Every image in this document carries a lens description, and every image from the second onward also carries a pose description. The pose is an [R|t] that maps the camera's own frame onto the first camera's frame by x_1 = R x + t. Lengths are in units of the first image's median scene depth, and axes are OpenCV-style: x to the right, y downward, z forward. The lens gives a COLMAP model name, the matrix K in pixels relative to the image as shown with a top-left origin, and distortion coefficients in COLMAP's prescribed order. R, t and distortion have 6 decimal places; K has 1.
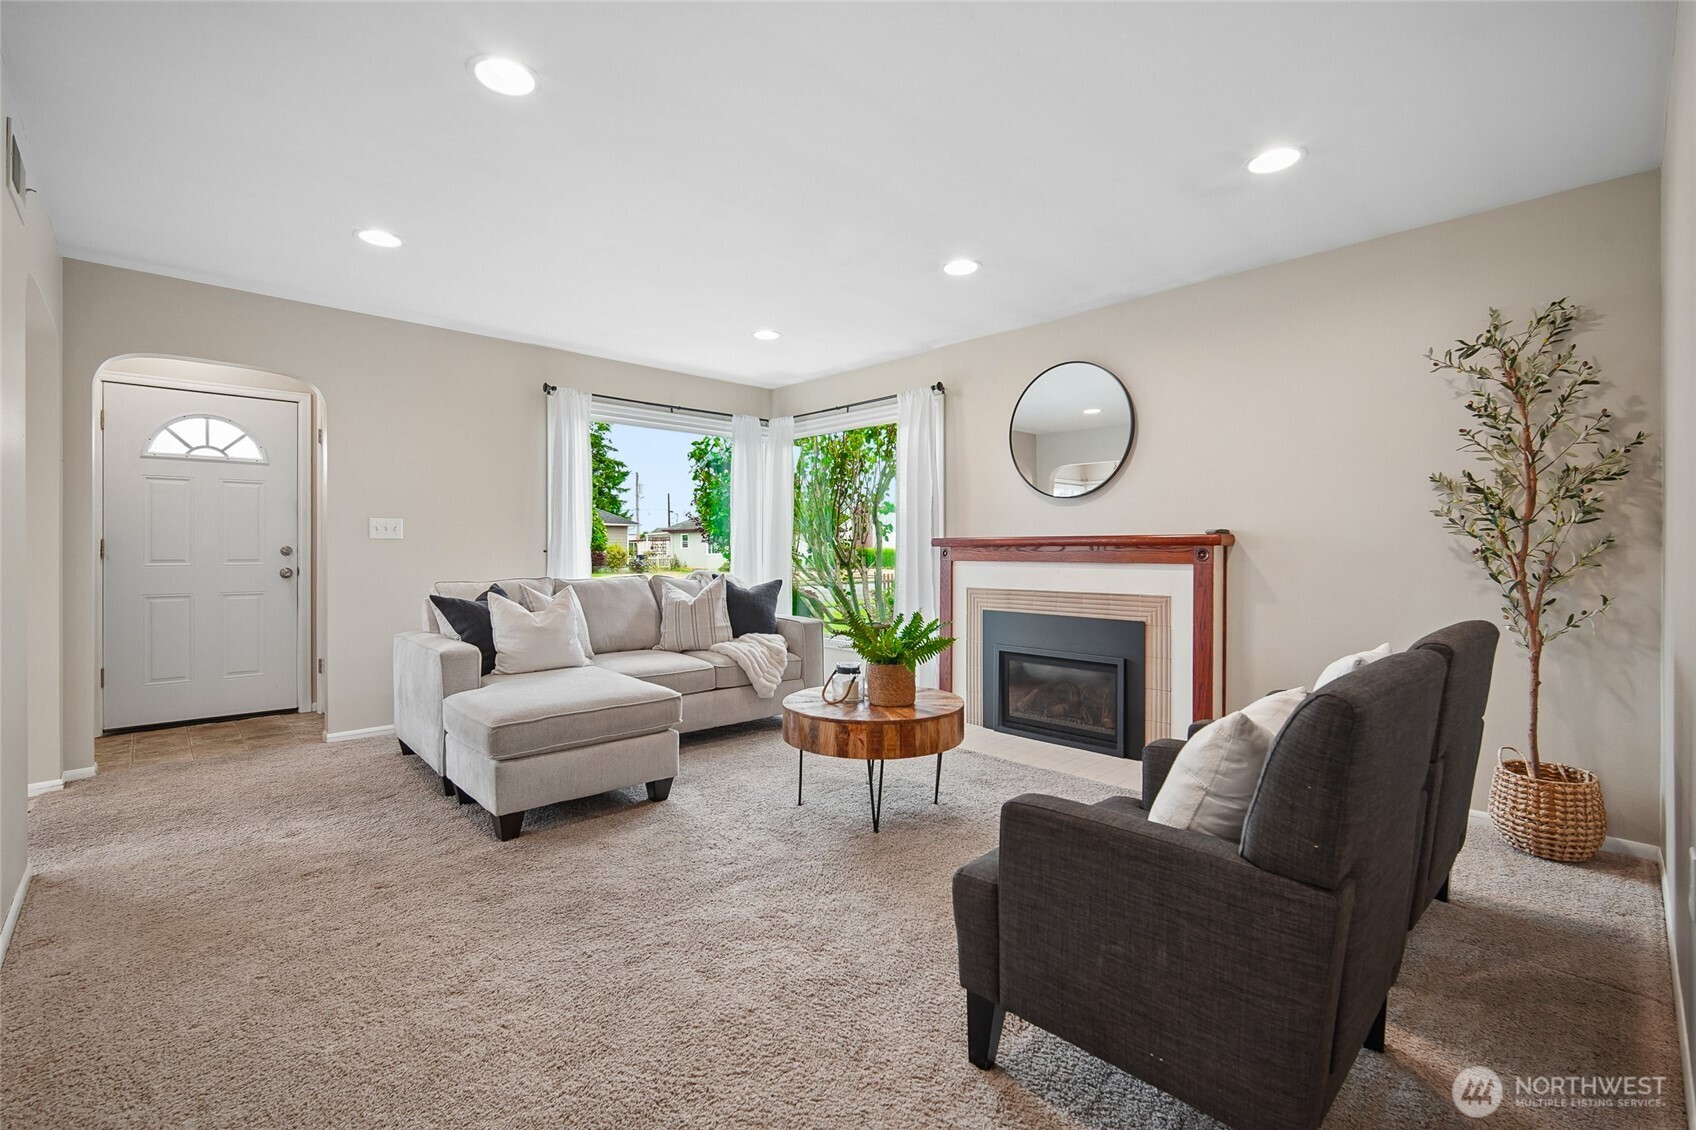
lens RADIAL K [[746.1, 0, 848.1], [0, 746.1, 557.8], [0, 0, 1]] dist [-0.013111, 0.005429]
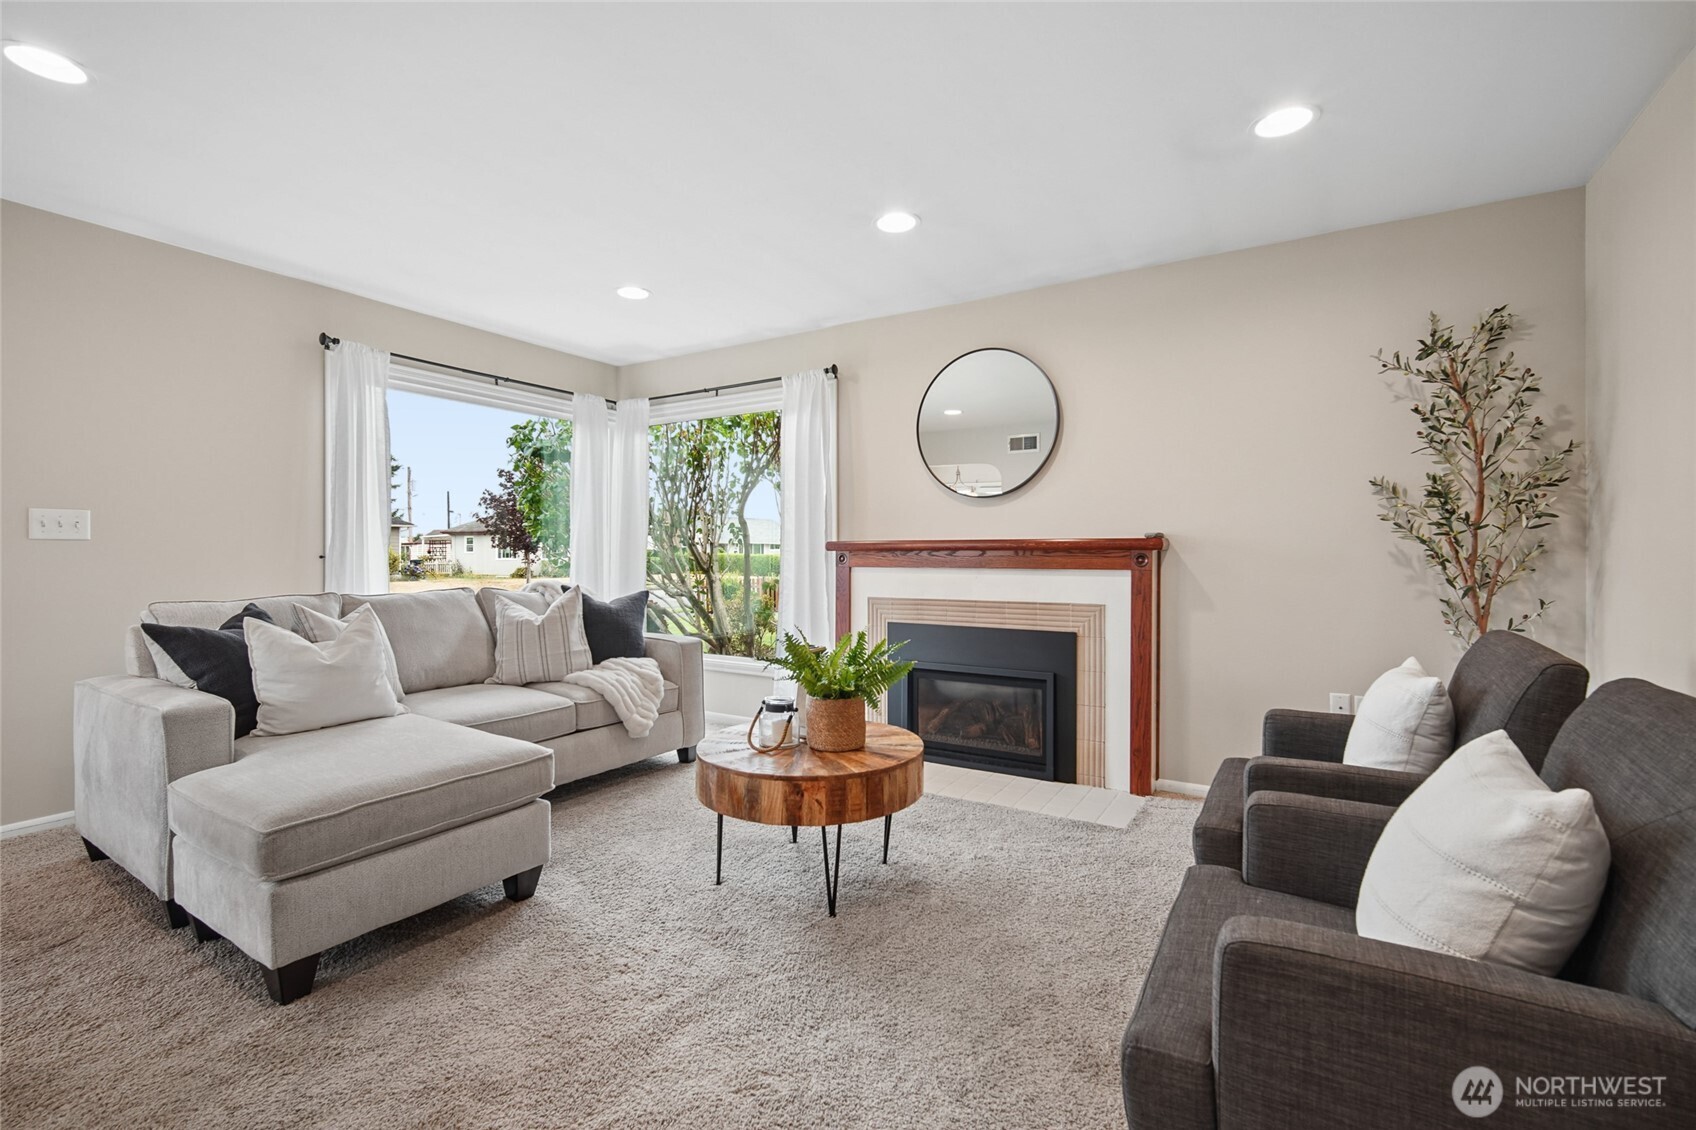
lens RADIAL K [[746.1, 0, 848.1], [0, 746.1, 557.8], [0, 0, 1]] dist [-0.013111, 0.005429]
pose [[0.966170, -0.002227, 0.257895, -0.127629], [0.003541, 0.999983, -0.004632, -0.003953], [-0.257881, 0.005389, 0.966162, 0.203688]]
